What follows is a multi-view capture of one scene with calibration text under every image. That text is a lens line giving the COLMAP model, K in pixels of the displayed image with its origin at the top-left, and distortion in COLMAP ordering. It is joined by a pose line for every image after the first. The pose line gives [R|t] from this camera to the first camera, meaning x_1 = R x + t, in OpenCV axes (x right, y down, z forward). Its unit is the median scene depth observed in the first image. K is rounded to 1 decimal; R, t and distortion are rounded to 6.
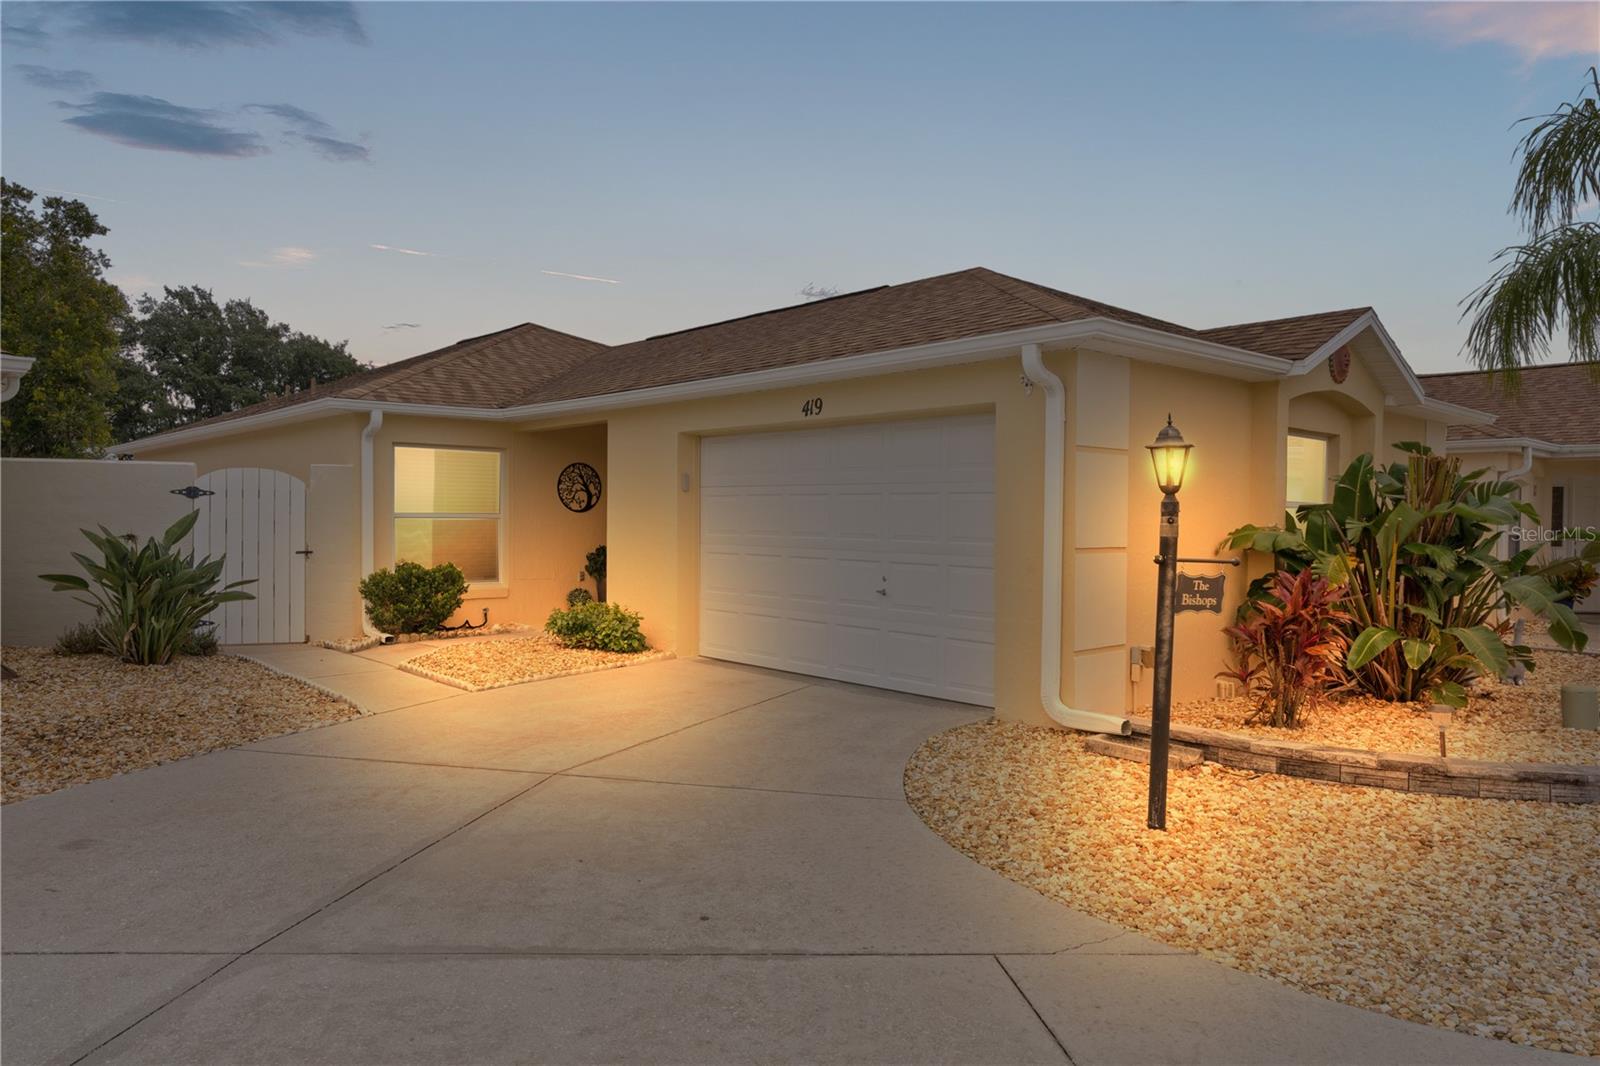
lens RADIAL K [[1045.7, 0, 796.0], [0, 1045.7, 524.6], [0, 0, 1]] dist [0.000298, 0.001991]
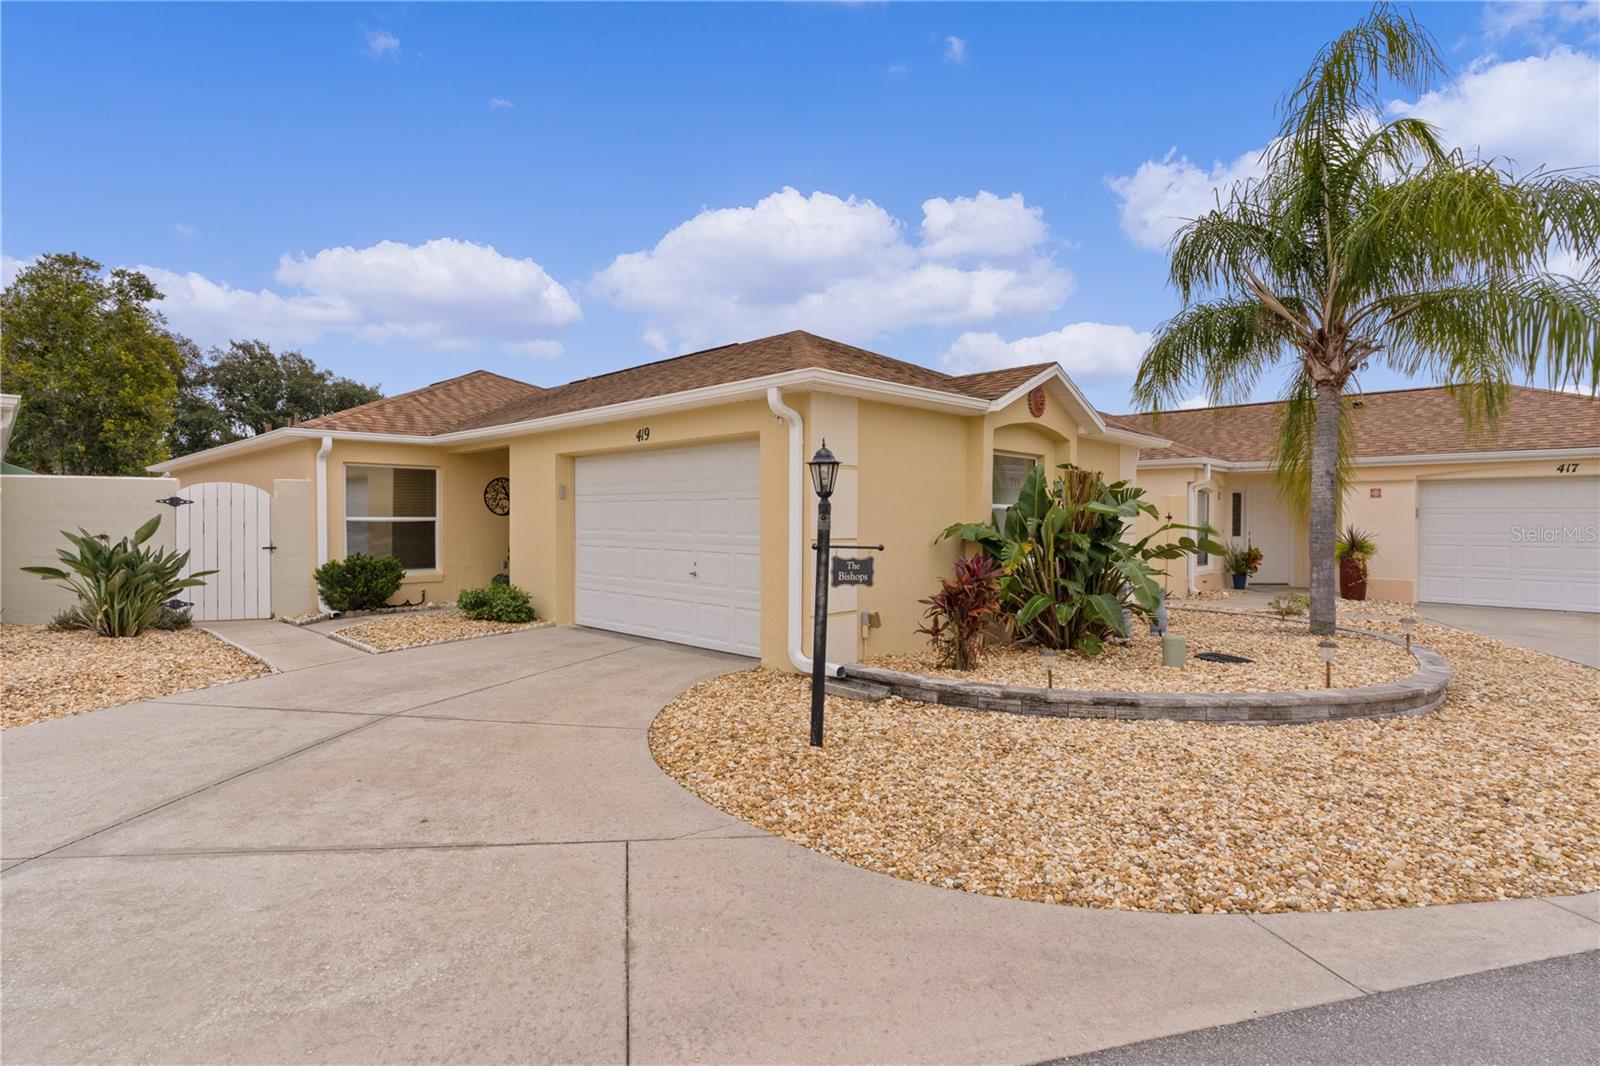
lens RADIAL K [[792.7, 0, 788.7], [0, 792.7, 523.3], [0, 0, 1]] dist [-0.004635, 0.000544]
pose [[0.997820, -0.006794, 0.065645, 0.137244], [0.006888, 0.999976, -0.001200, 0.002429], [-0.065636, 0.001650, 0.997842, -0.011846]]
